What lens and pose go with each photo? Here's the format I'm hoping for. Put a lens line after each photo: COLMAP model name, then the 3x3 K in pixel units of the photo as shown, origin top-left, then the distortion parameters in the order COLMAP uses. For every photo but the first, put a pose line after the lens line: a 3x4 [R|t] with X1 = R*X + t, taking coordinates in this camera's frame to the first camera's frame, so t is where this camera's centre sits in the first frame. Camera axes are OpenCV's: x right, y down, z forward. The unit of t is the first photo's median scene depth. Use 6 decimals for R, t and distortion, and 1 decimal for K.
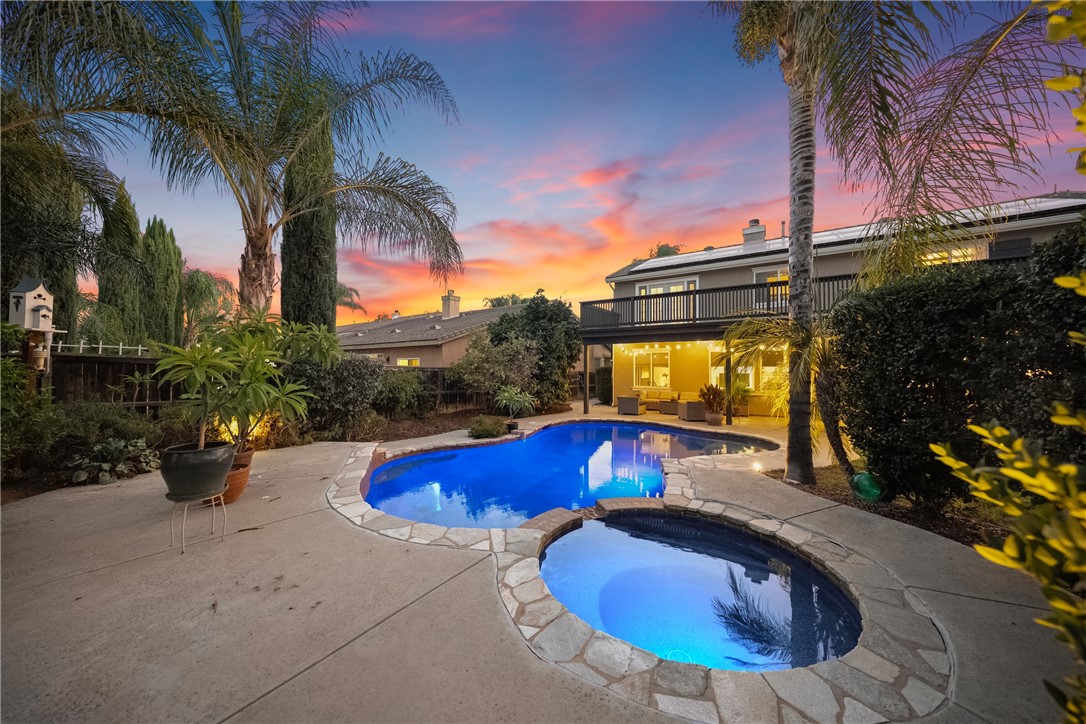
lens RADIAL K [[369.6, 0, 543.0], [0, 369.6, 362.0], [0, 0, 1]] dist [-0.001564, -0.000112]
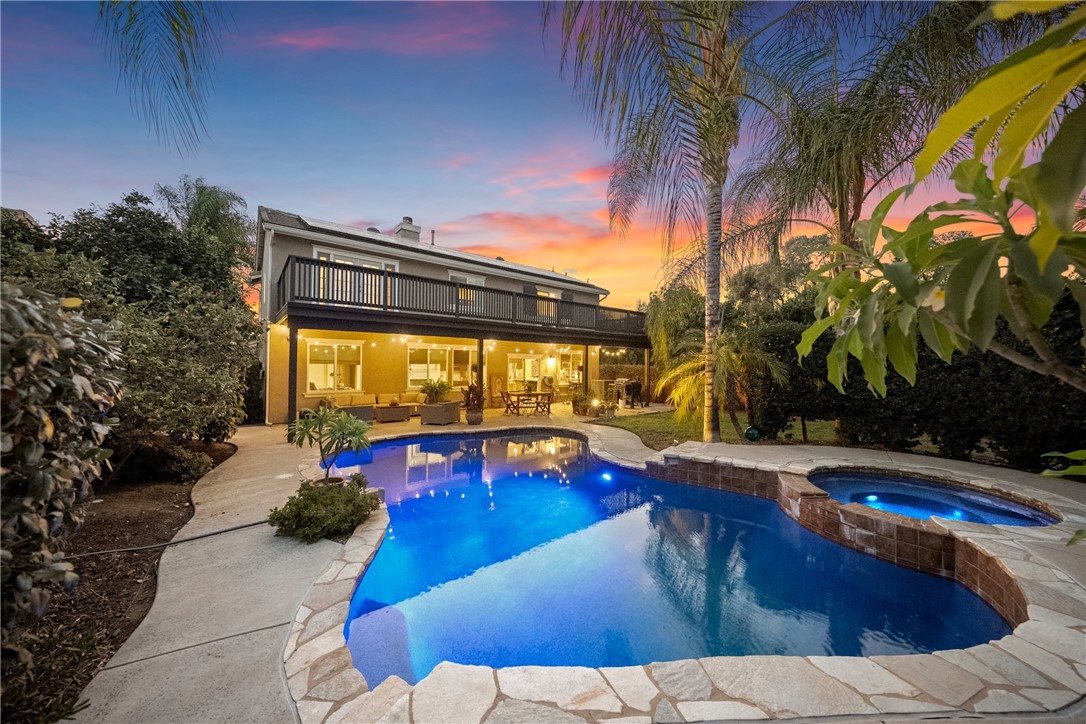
lens RADIAL K [[368.6, 0, 546.0], [0, 368.6, 364.3], [0, 0, 1]] dist [-0.002538, -0.000241]
pose [[0.291287, 0.003006, 0.956631, -0.515003], [-0.020469, 0.999786, 0.003091, 0.003607], [-0.956417, -0.020482, 0.291286, 0.653756]]
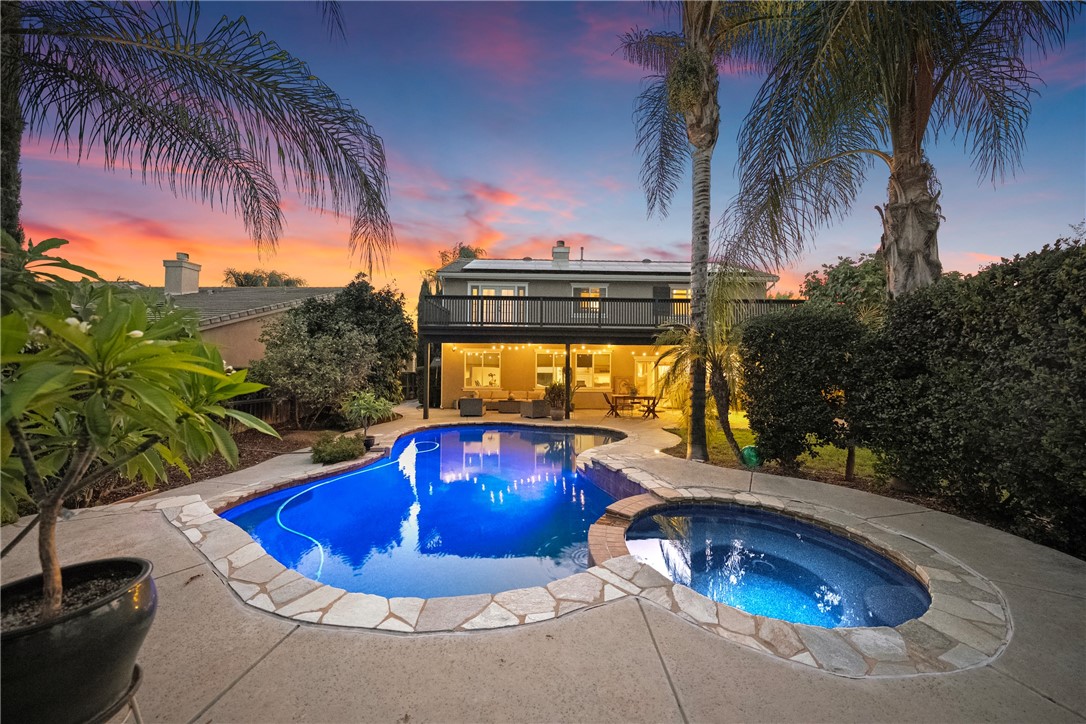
lens RADIAL K [[368.6, 0, 546.0], [0, 368.6, 364.3], [0, 0, 1]] dist [-0.002538, -0.000241]
pose [[0.816413, 0.008148, 0.577411, -0.252576], [-0.013615, 0.999894, 0.005141, -0.003432], [-0.577308, -0.012058, 0.816438, 0.141511]]
